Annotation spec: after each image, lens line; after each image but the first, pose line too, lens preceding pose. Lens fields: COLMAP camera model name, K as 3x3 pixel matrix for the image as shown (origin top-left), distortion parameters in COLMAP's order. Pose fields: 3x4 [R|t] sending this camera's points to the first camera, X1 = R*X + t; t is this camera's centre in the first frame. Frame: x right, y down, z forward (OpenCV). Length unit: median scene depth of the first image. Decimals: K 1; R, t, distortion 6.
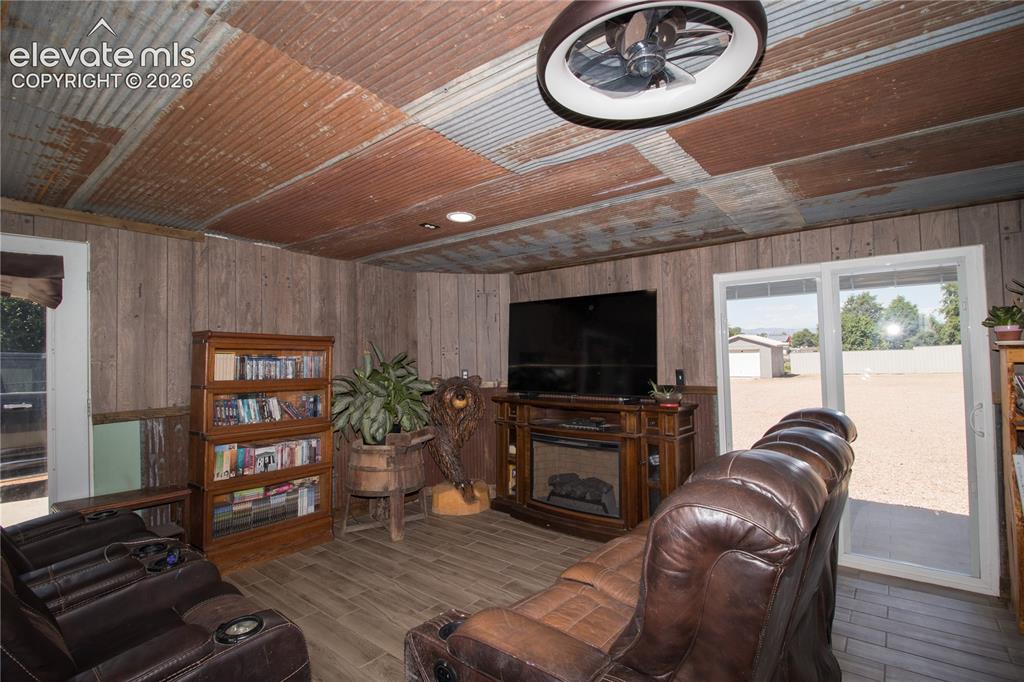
lens RADIAL K [[473.4, 0, 525.5], [0, 473.4, 333.2], [0, 0, 1]] dist [-0.004134, -0.010200]
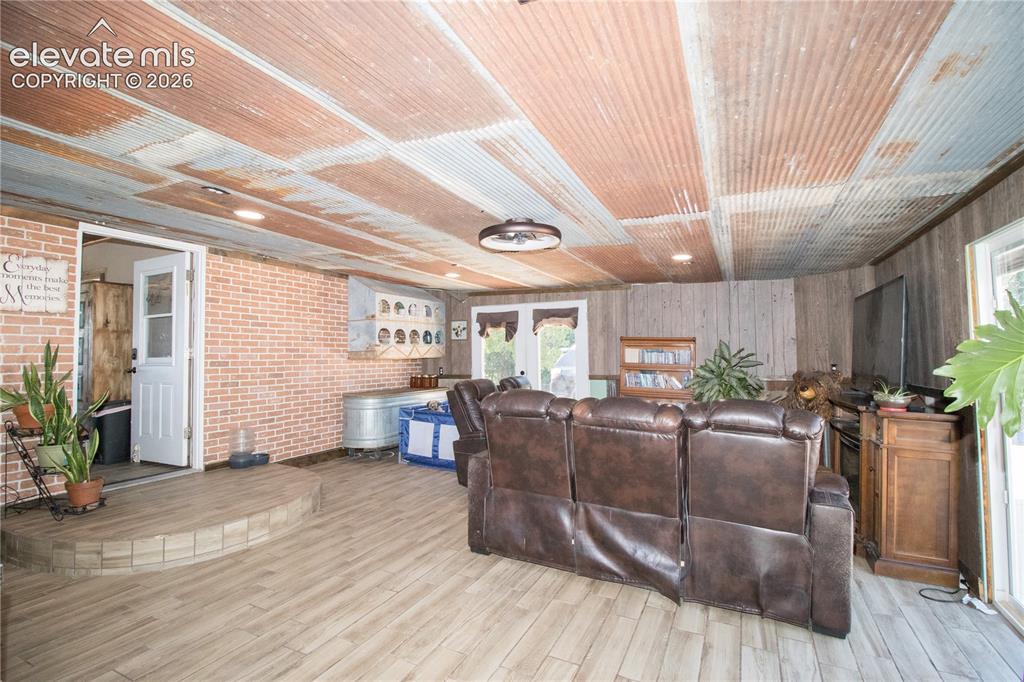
lens RADIAL K [[473.4, 0, 525.5], [0, 473.4, 333.2], [0, 0, 1]] dist [-0.004134, -0.010200]
pose [[0.228392, -0.026768, -0.973201, 1.200434], [0.038780, 0.999079, -0.018378, 0.000716], [0.972796, -0.033544, 0.229220, 0.173349]]
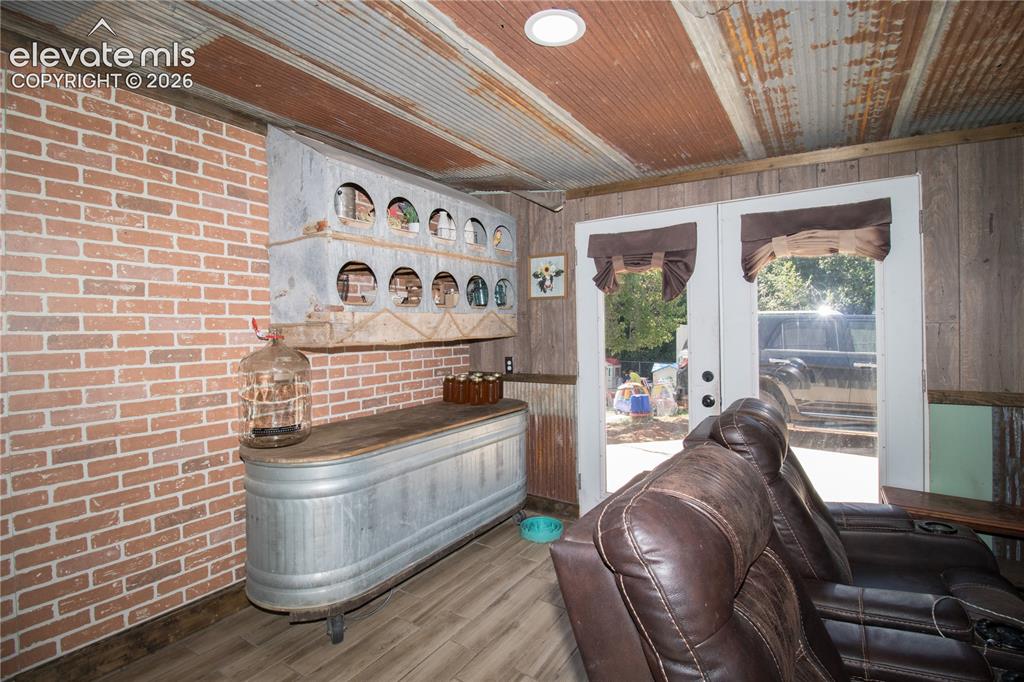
lens RADIAL K [[473.4, 0, 525.5], [0, 473.4, 333.2], [0, 0, 1]] dist [-0.004134, -0.010200]
pose [[0.099838, 0.031554, -0.994503, -0.196071], [0.045588, 0.998302, 0.036251, 0.016960], [0.993959, -0.048957, 0.098230, 0.236929]]
